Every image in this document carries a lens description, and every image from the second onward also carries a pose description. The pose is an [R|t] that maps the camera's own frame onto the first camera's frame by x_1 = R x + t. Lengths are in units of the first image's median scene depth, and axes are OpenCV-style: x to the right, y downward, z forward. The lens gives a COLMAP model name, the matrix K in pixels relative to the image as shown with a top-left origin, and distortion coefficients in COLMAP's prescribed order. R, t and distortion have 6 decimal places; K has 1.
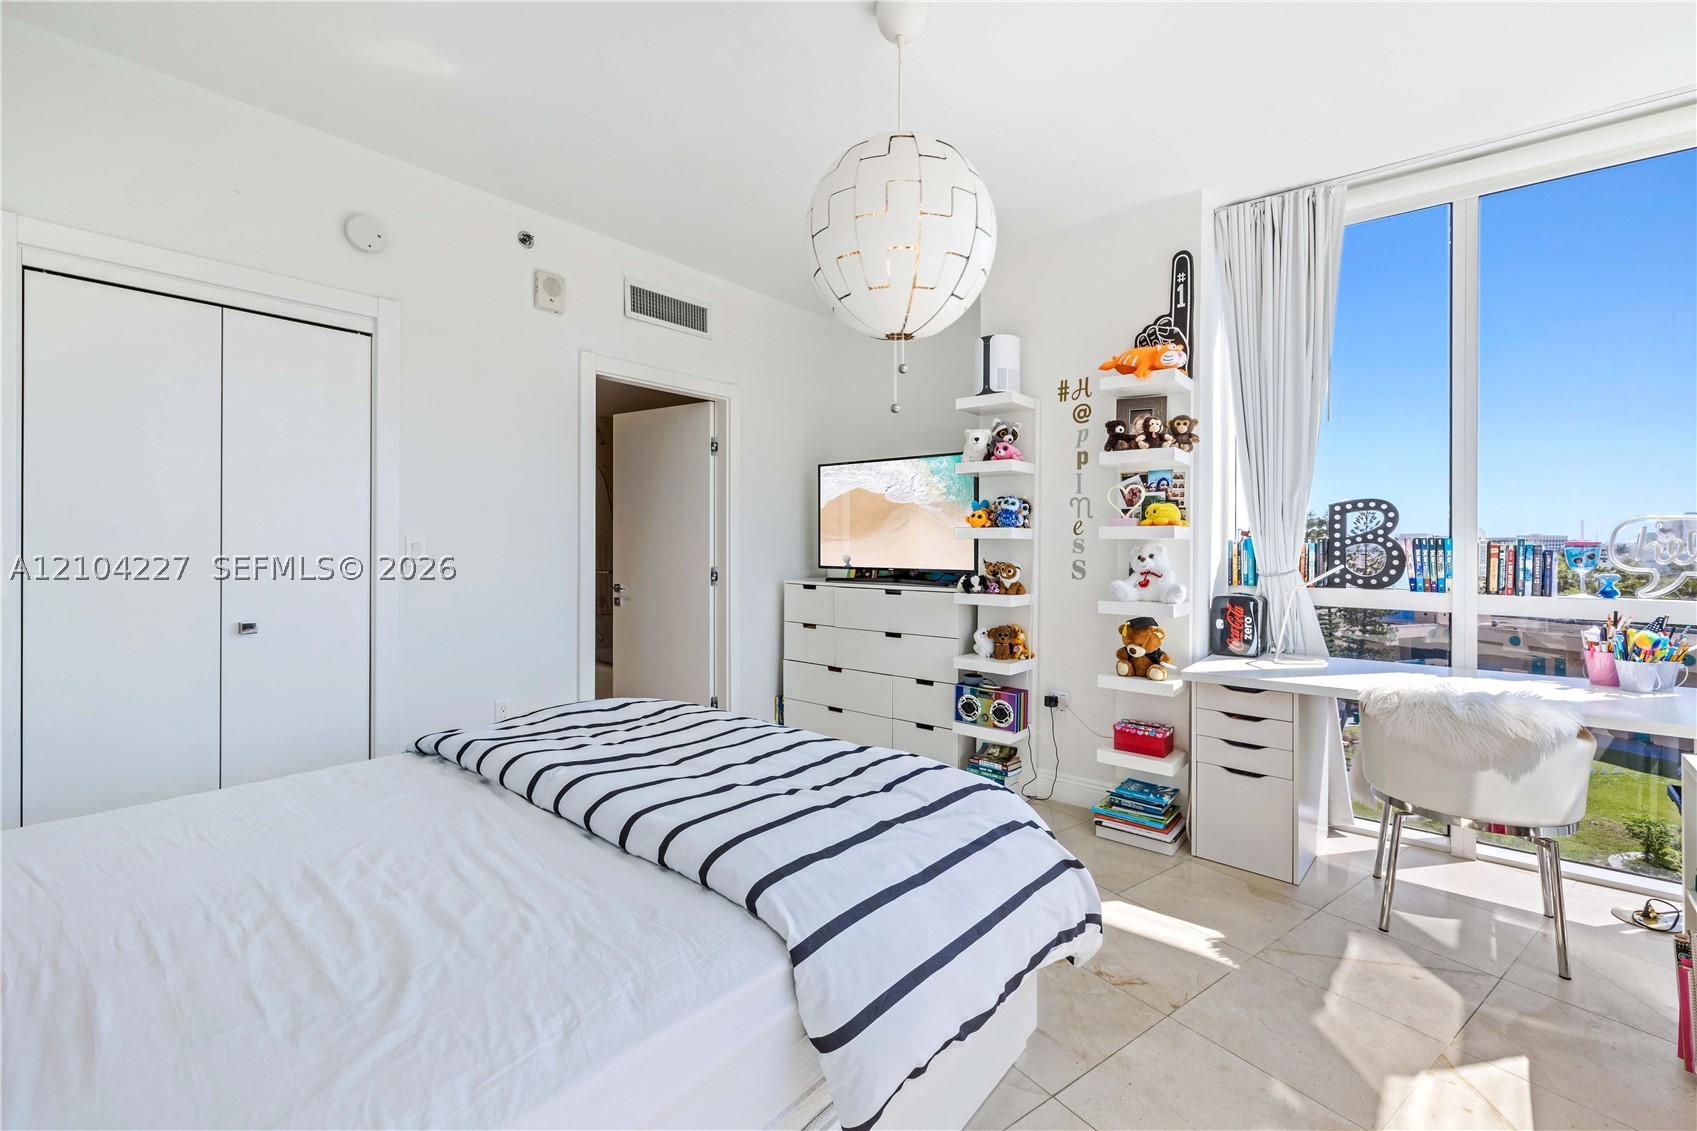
lens RADIAL K [[719.7, 0, 854.1], [0, 719.7, 547.0], [0, 0, 1]] dist [0.000459, -0.000045]
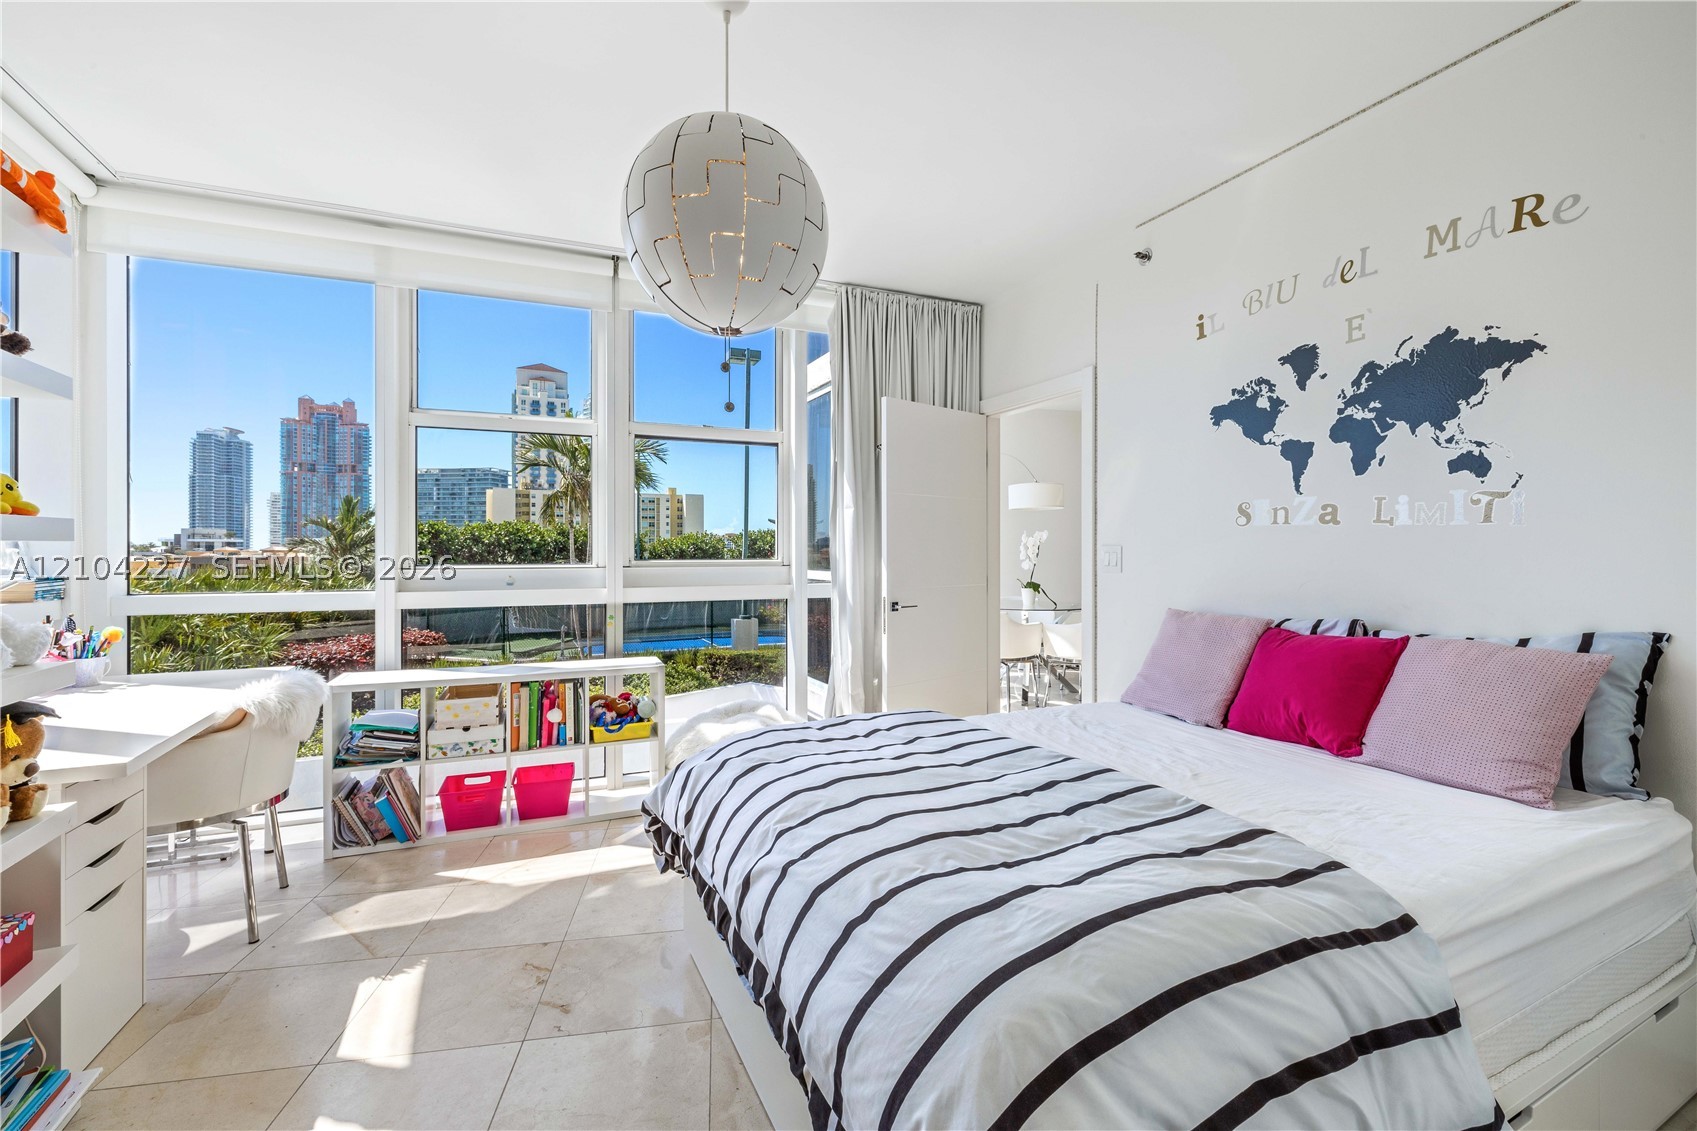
lens RADIAL K [[719.7, 0, 854.1], [0, 719.7, 547.0], [0, 0, 1]] dist [0.000459, -0.000045]
pose [[-0.906680, -0.002240, 0.421813, -0.500613], [-0.003497, 0.999991, -0.002206, -0.007479], [-0.421805, -0.003476, -0.906680, 1.840795]]
